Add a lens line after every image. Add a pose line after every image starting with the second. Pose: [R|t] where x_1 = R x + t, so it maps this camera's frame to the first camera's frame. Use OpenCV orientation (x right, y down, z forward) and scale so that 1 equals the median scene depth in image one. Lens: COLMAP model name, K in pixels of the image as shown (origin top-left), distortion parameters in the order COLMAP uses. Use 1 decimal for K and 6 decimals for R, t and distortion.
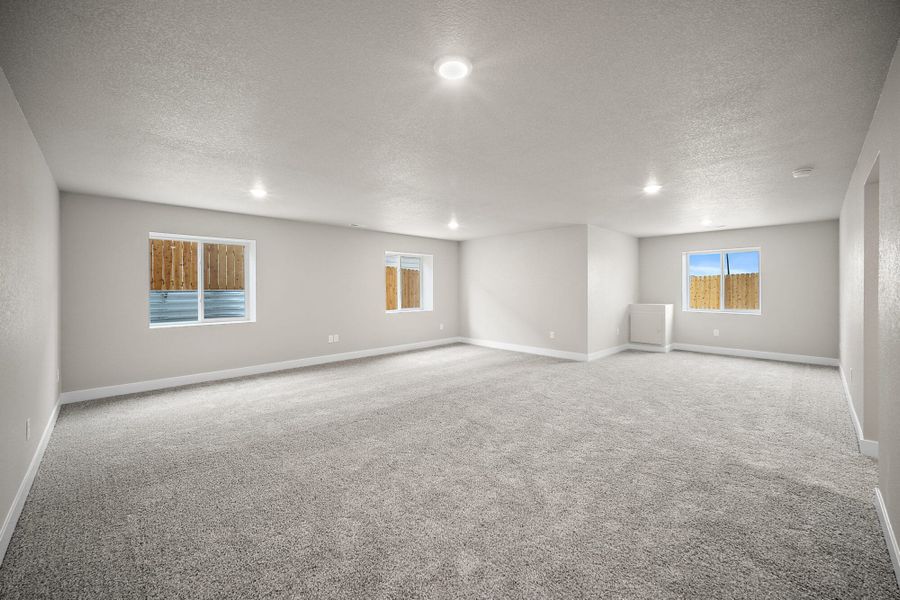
lens RADIAL K [[354.2, 0, 451.2], [0, 354.2, 292.2], [0, 0, 1]] dist [0.001774, -0.000071]
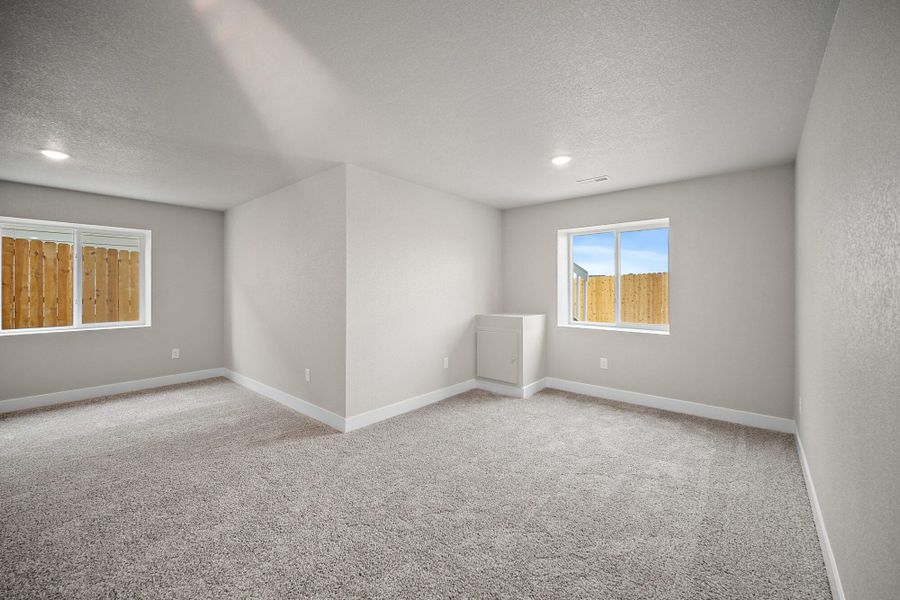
lens RADIAL K [[354.2, 0, 451.2], [0, 354.2, 292.2], [0, 0, 1]] dist [0.001774, -0.000071]
pose [[0.996046, 0.002502, 0.088809, 0.400547], [-0.002574, 0.999996, 0.000698, -0.005449], [-0.088807, -0.000924, 0.996048, 0.390282]]
